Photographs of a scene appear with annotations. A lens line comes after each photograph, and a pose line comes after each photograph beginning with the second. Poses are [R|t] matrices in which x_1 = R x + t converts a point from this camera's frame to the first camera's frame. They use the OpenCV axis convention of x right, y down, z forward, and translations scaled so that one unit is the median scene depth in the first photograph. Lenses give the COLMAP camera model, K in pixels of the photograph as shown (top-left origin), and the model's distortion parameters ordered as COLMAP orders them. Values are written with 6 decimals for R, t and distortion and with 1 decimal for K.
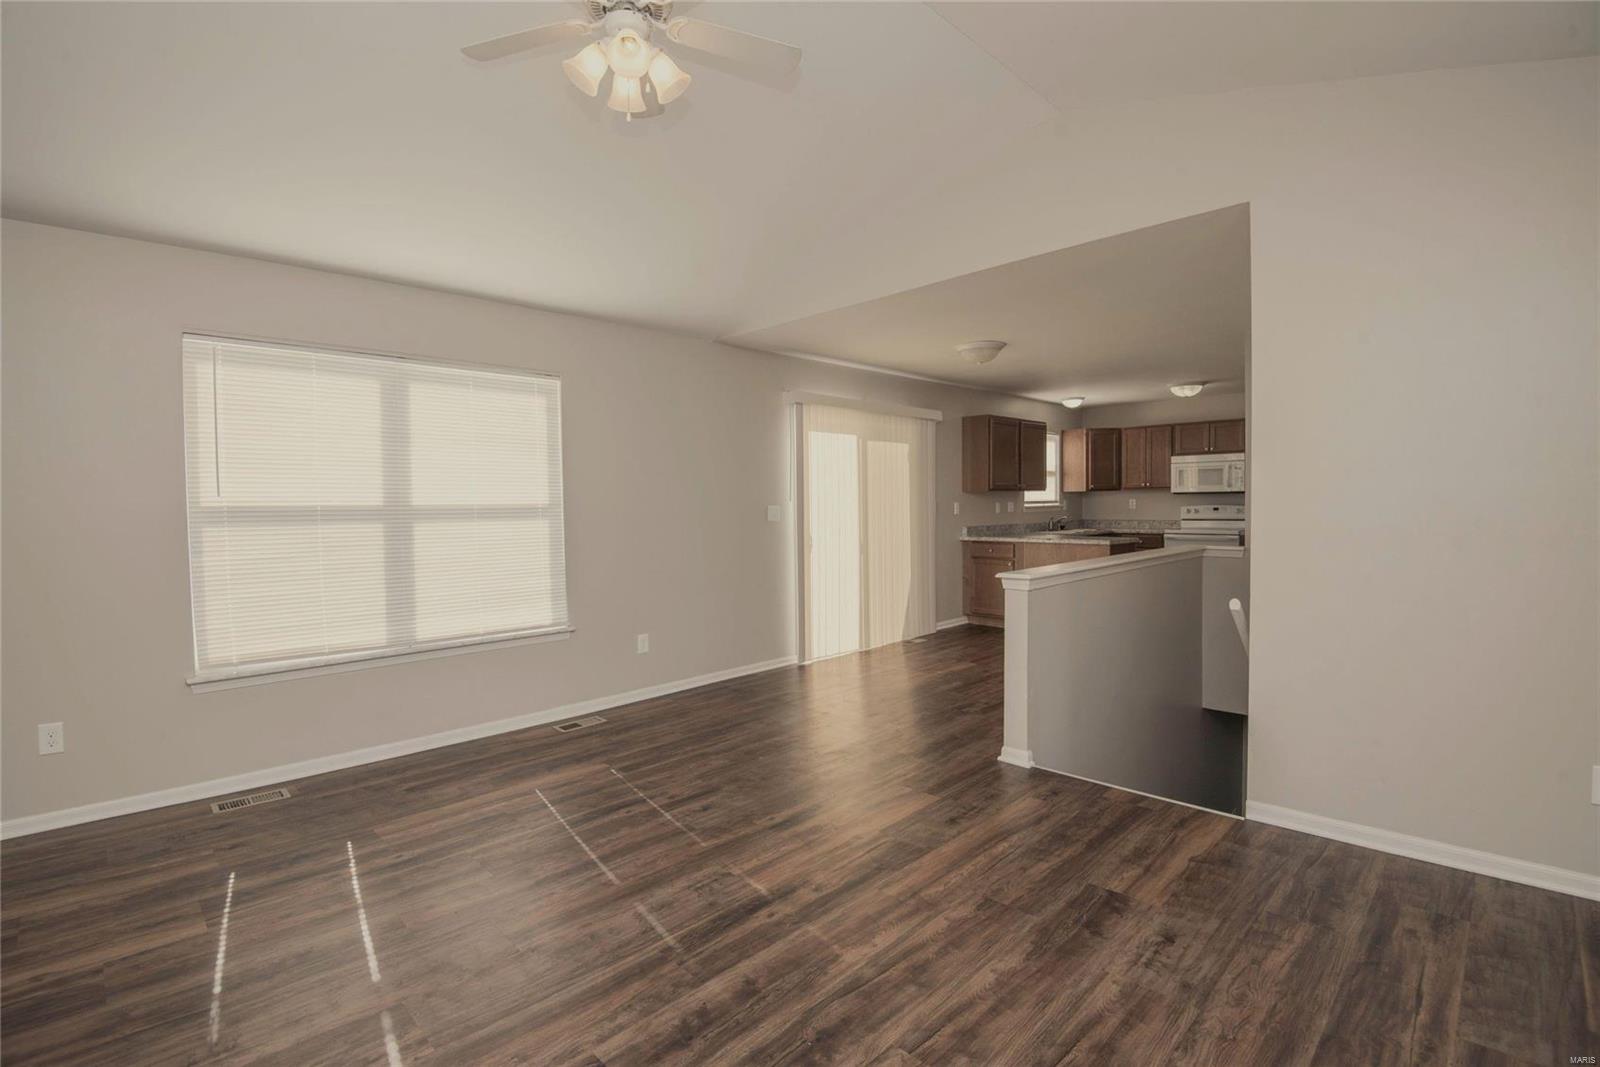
lens RADIAL K [[790.2, 0, 799.0], [0, 790.2, 536.2], [0, 0, 1]] dist [-0.002971, -0.000677]
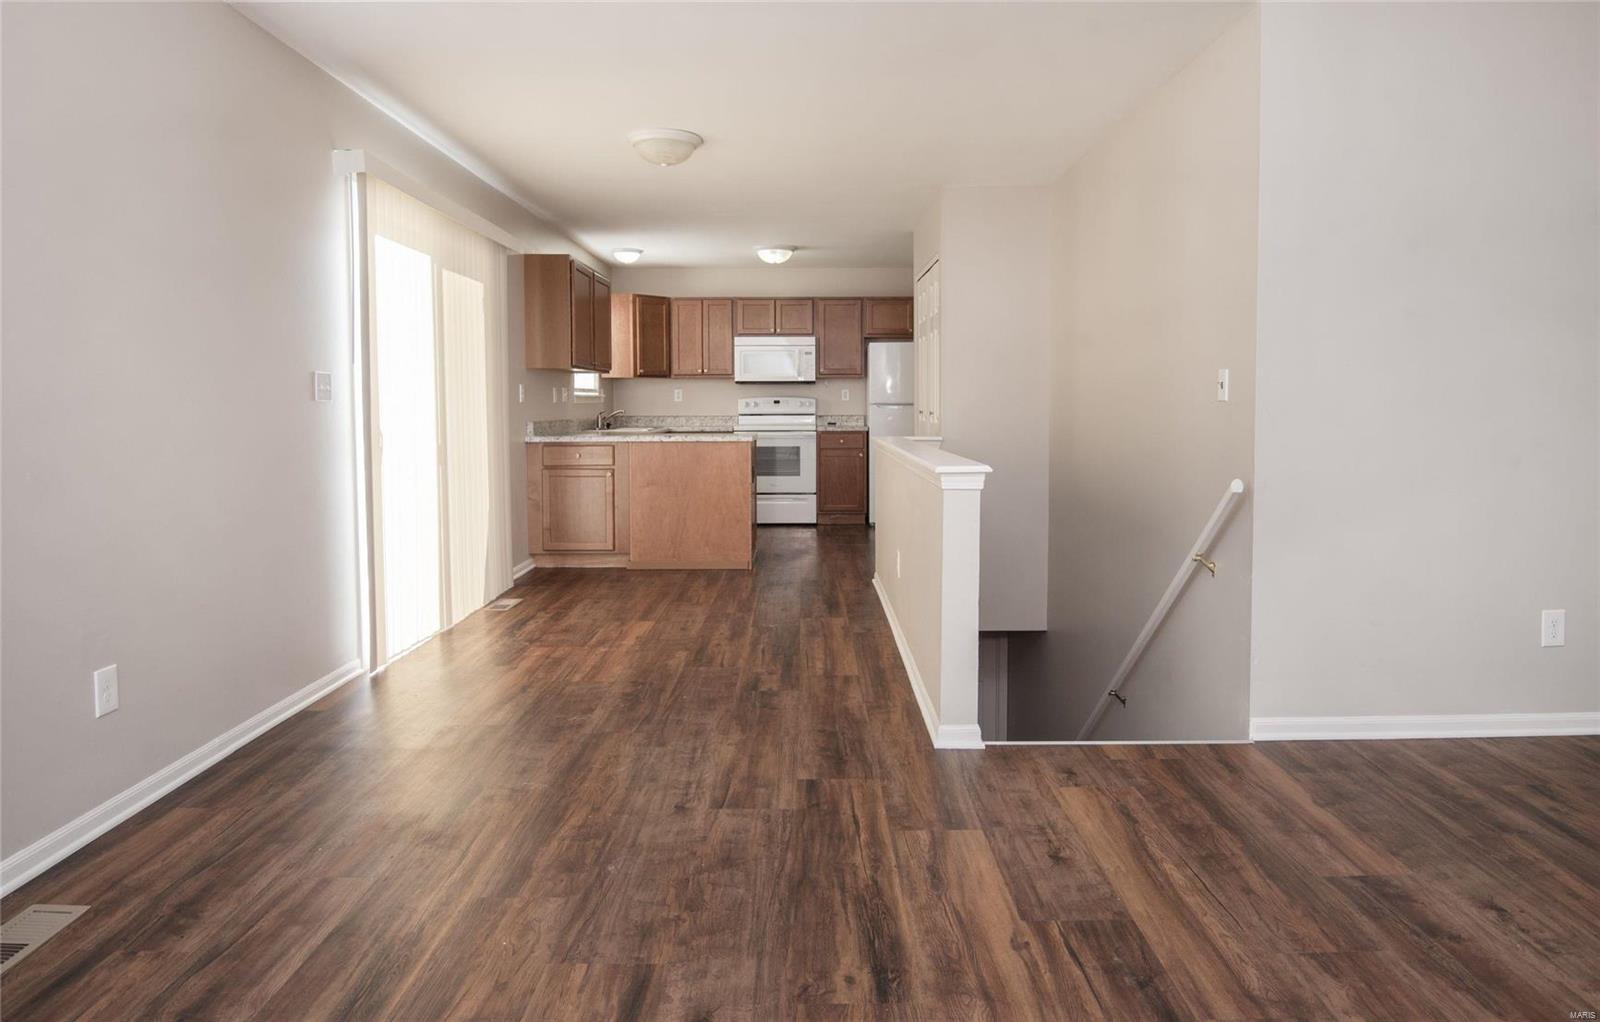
lens RADIAL K [[964.3, 0, 845.2], [0, 964.3, 462.5], [0, 0, 1]] dist [-0.014128, -0.004422]
pose [[0.681322, -0.031809, 0.731293, -0.485673], [0.025715, 0.999479, 0.019516, 0.032161], [-0.731532, 0.005509, 0.681785, 0.639816]]
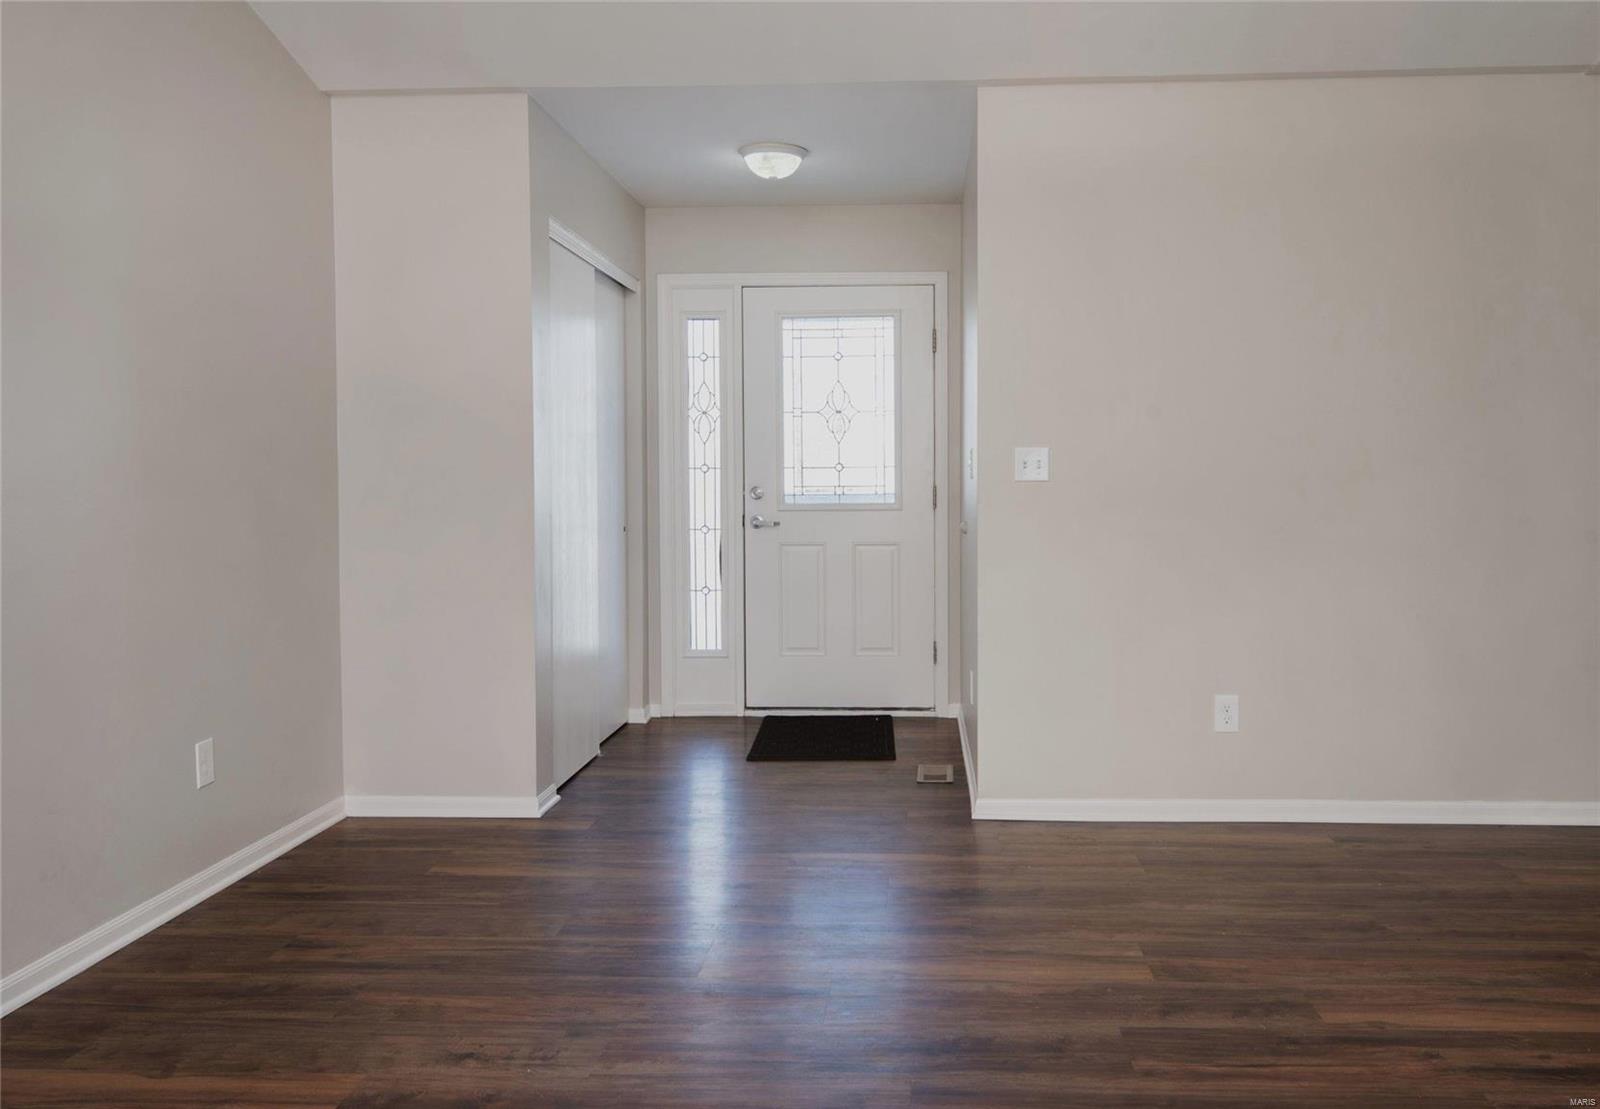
lens RADIAL K [[1285.7, 0, 802.2], [0, 1285.7, 524.9], [0, 0, 1]] dist [0.035867, -0.008710]
pose [[-0.673283, -0.006923, 0.739352, -0.425252], [0.048623, 0.997377, 0.053617, 0.005817], [-0.737784, 0.072049, -0.671181, 1.159313]]
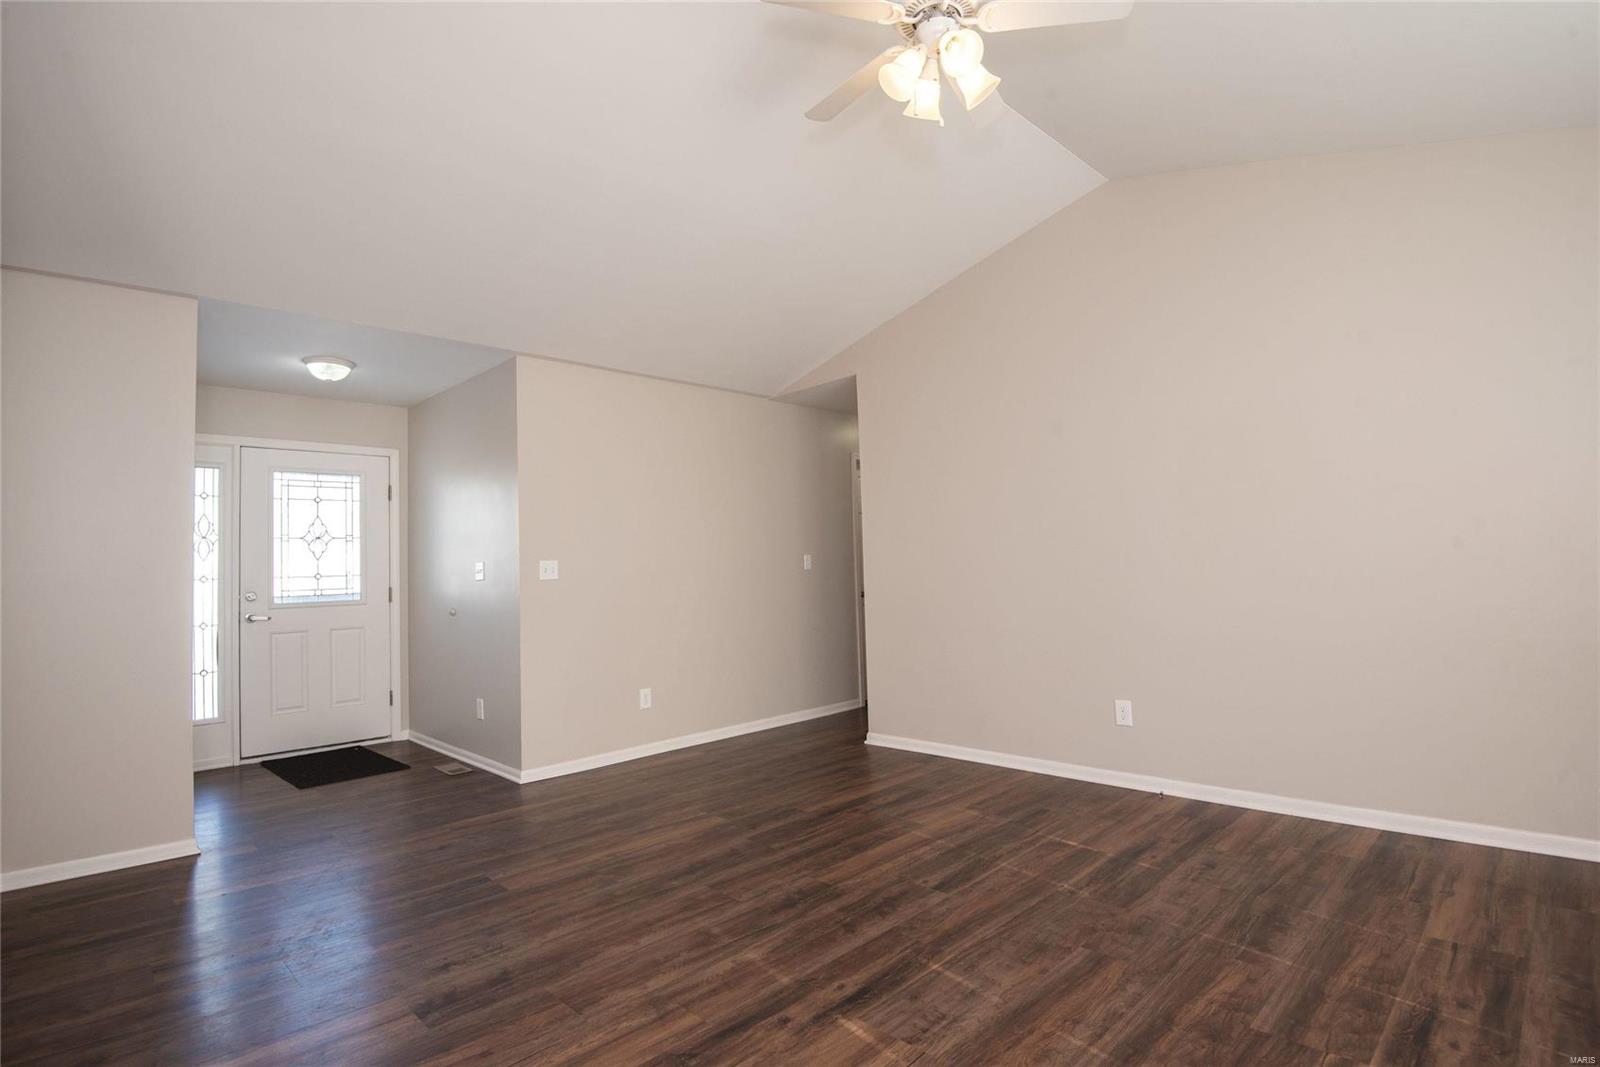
lens RADIAL K [[786.0, 0, 795.0], [0, 786.0, 529.4], [0, 0, 1]] dist [-0.033446, -0.001885]
pose [[-0.998756, 0.048617, 0.011083, -0.015736], [0.048554, 0.998803, -0.005927, -0.020229], [-0.011358, -0.005382, -0.999921, 1.542514]]
